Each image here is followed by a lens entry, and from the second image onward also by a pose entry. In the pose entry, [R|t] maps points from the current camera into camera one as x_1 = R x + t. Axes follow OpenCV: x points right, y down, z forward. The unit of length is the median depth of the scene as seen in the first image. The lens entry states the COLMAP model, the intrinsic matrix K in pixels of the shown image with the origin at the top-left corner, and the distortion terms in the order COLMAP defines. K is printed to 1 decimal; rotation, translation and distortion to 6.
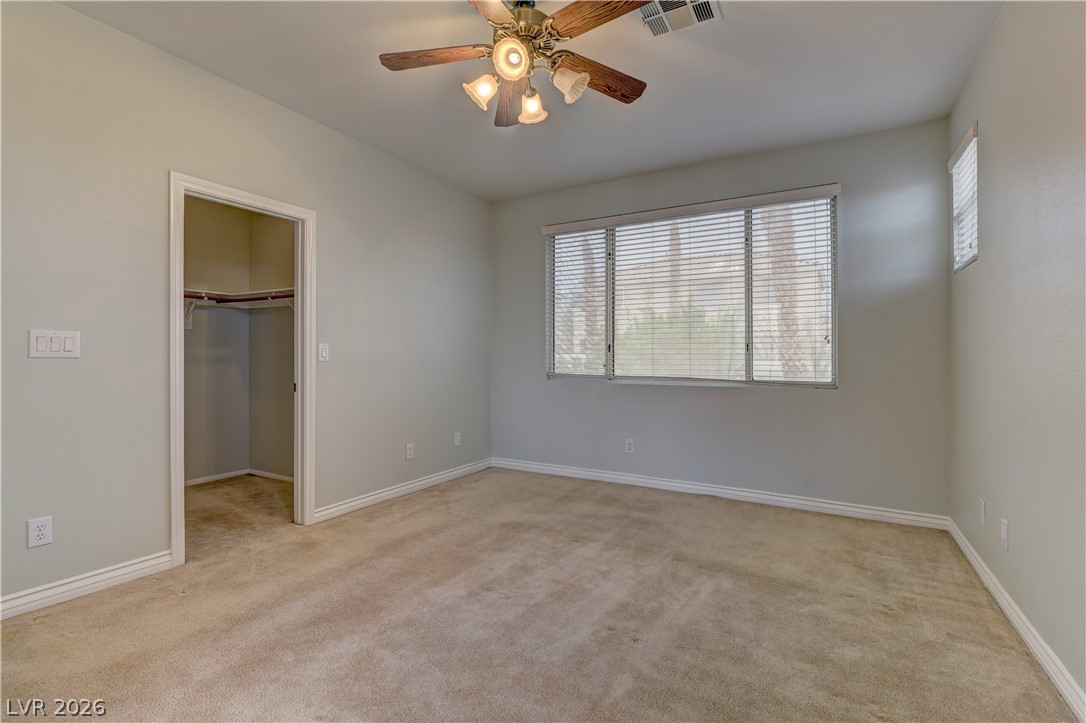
lens RADIAL K [[489.2, 0, 545.2], [0, 489.2, 350.1], [0, 0, 1]] dist [-0.002446, -0.004448]
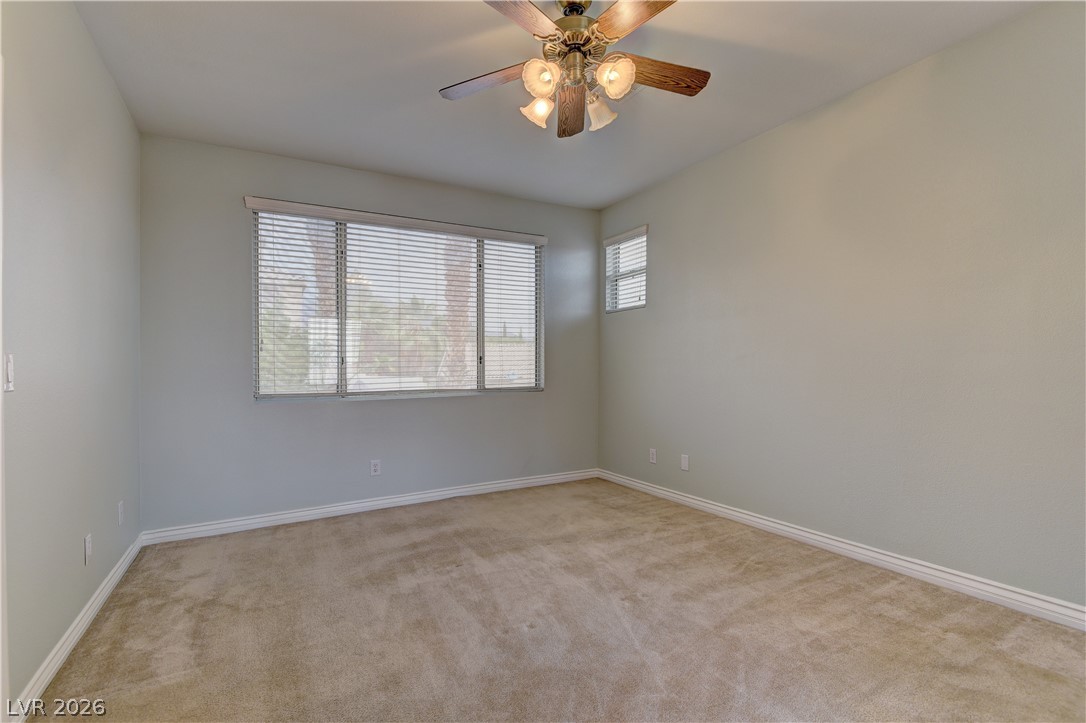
lens RADIAL K [[489.2, 0, 536.7], [0, 489.2, 370.2], [0, 0, 1]] dist [-0.002446, -0.004448]
pose [[0.515241, -0.016568, 0.856885, -0.541248], [0.004401, 0.999851, 0.016686, -0.000313], [-0.857034, -0.004827, 0.515238, 0.319969]]
